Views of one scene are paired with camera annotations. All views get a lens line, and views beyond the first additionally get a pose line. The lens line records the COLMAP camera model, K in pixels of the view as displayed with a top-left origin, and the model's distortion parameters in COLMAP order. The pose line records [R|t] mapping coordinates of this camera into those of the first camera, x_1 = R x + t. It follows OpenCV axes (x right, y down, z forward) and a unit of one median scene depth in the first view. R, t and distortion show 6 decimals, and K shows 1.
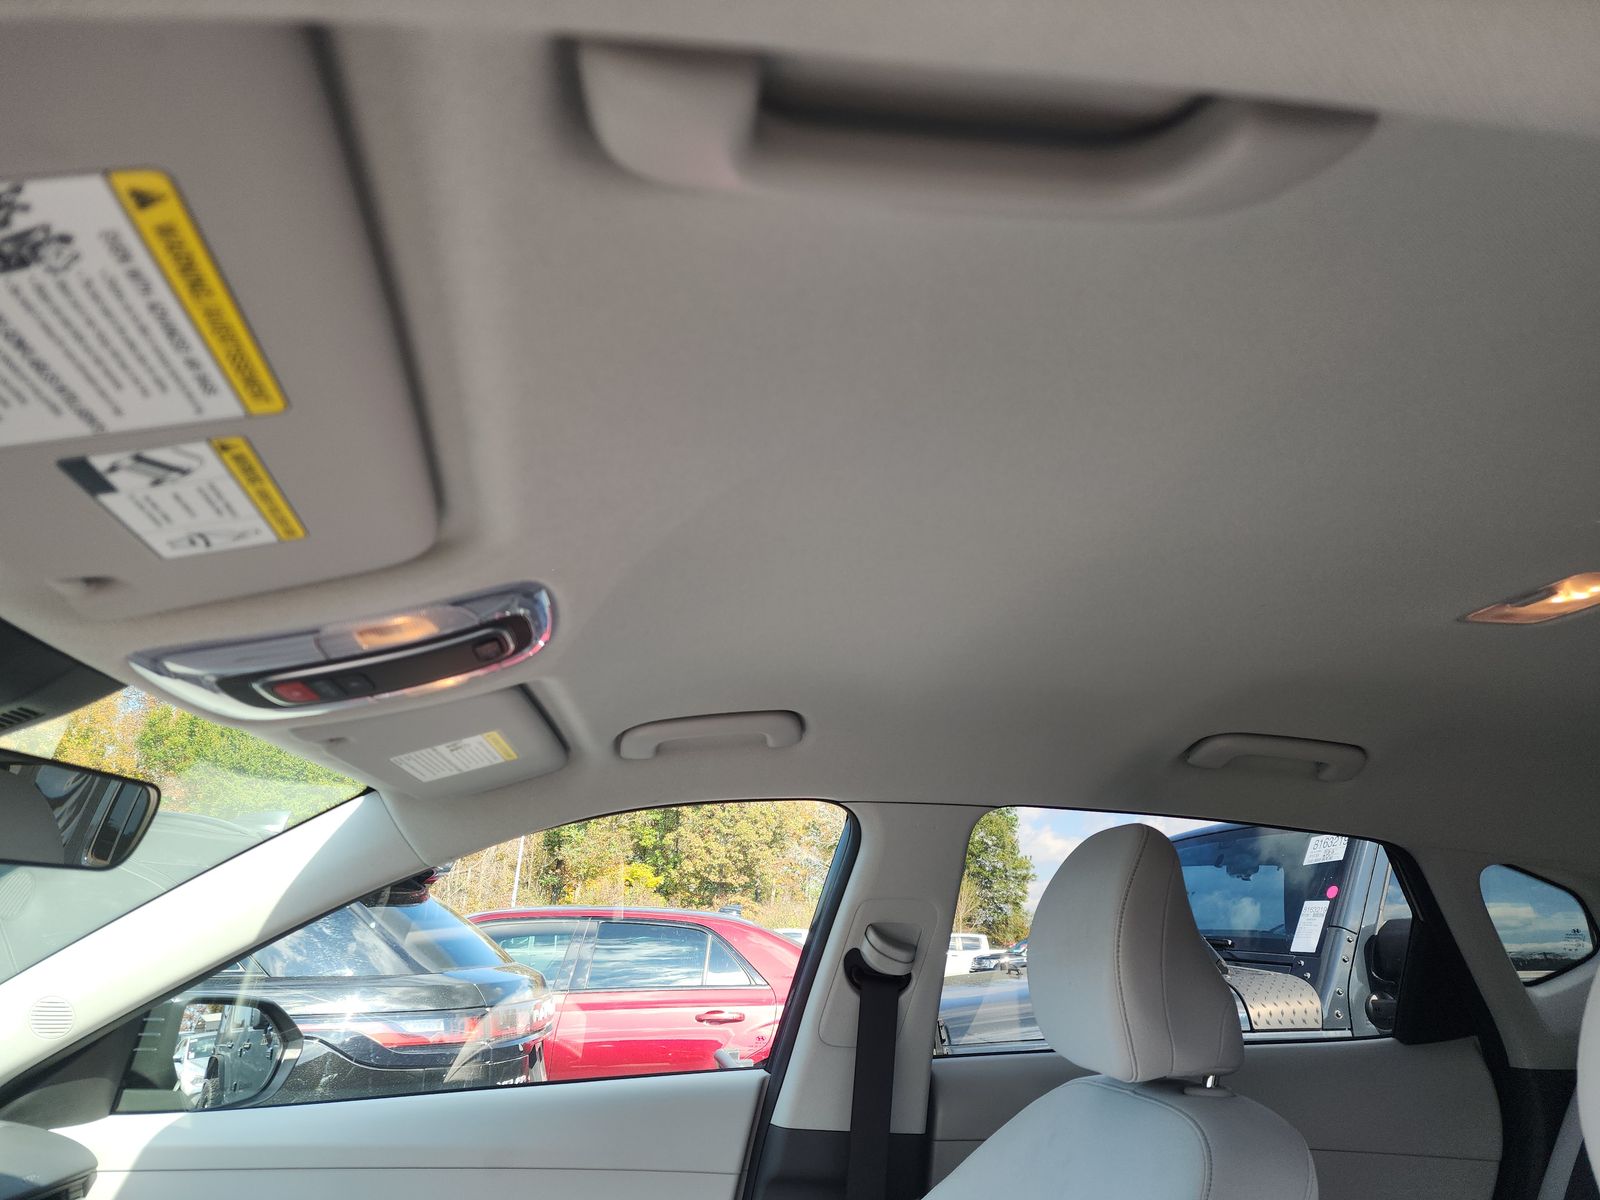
lens RADIAL K [[1057.7, 0, 806.2], [0, 1057.7, 593.2], [0, 0, 1]] dist [0.079682, -0.083307]
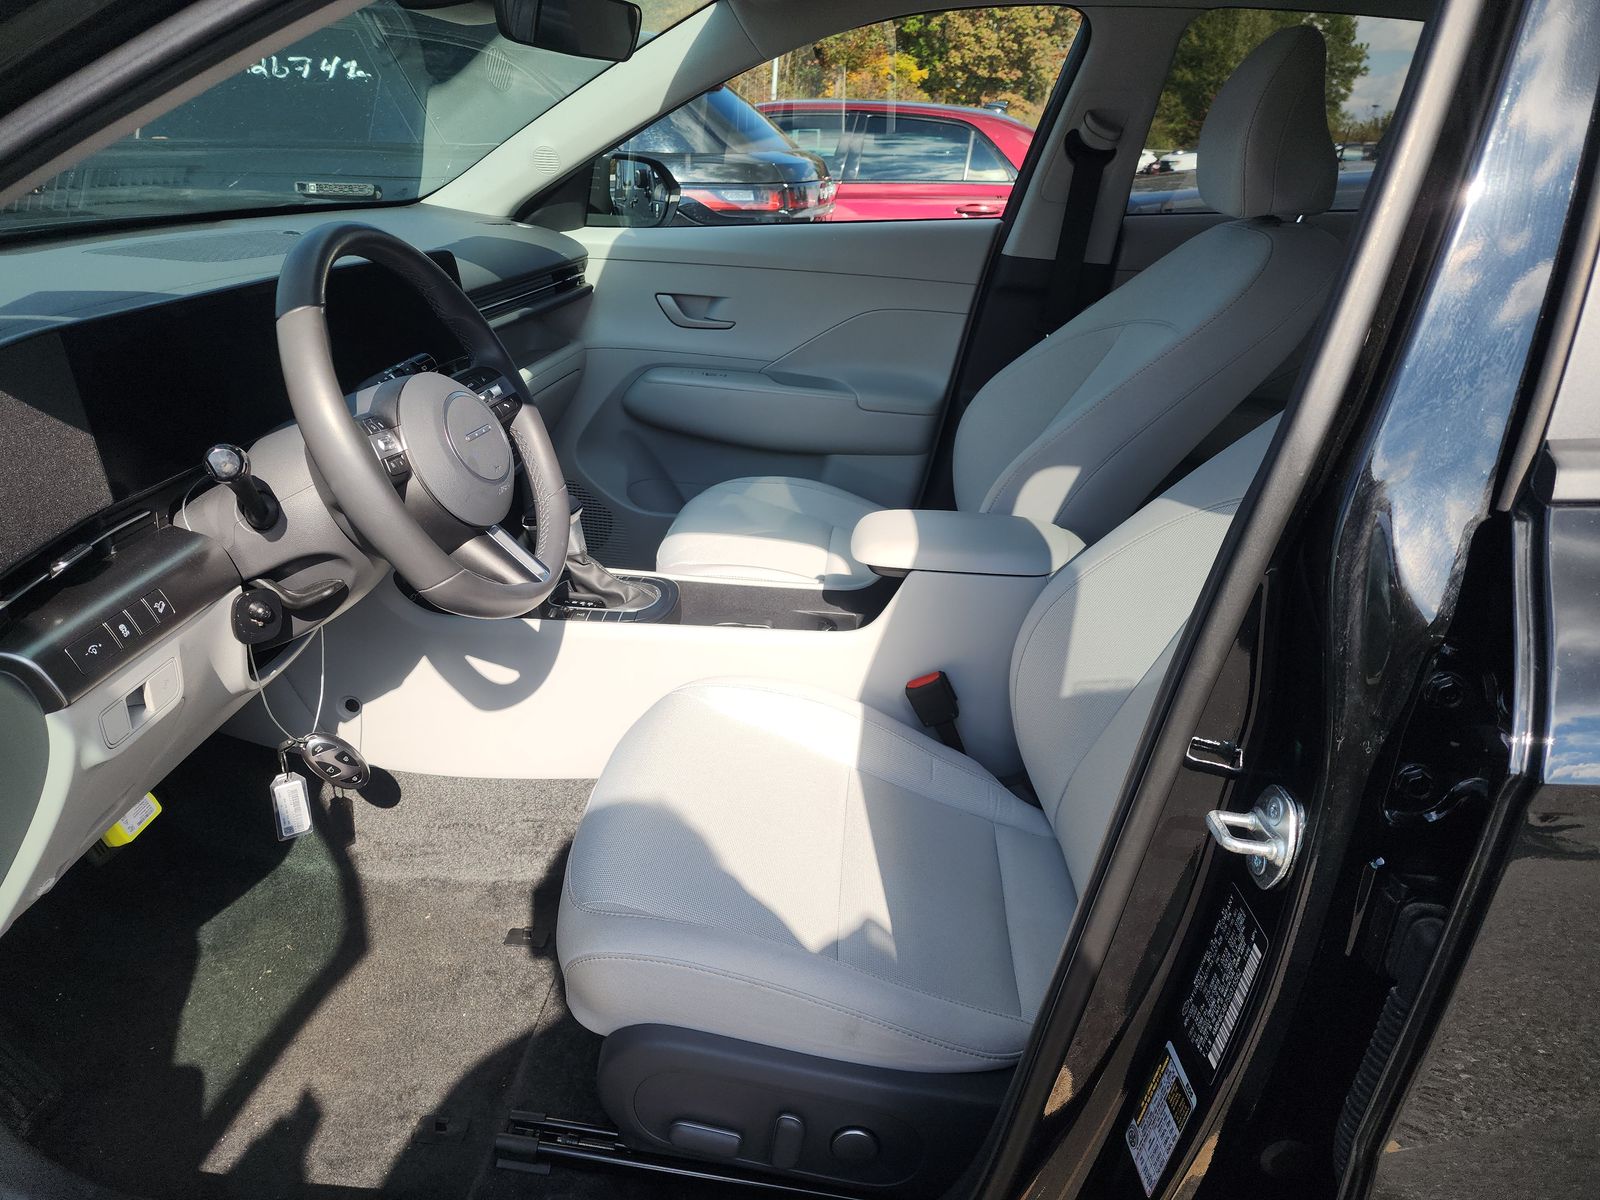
lens RADIAL K [[1057.7, 0, 806.2], [0, 1057.7, 593.2], [0, 0, 1]] dist [0.079682, -0.083307]
pose [[0.973468, 0.109240, -0.201065, 0.045837], [0.049050, 0.758644, 0.649656, -0.100418], [0.223505, -0.642281, 0.733158, -0.377230]]
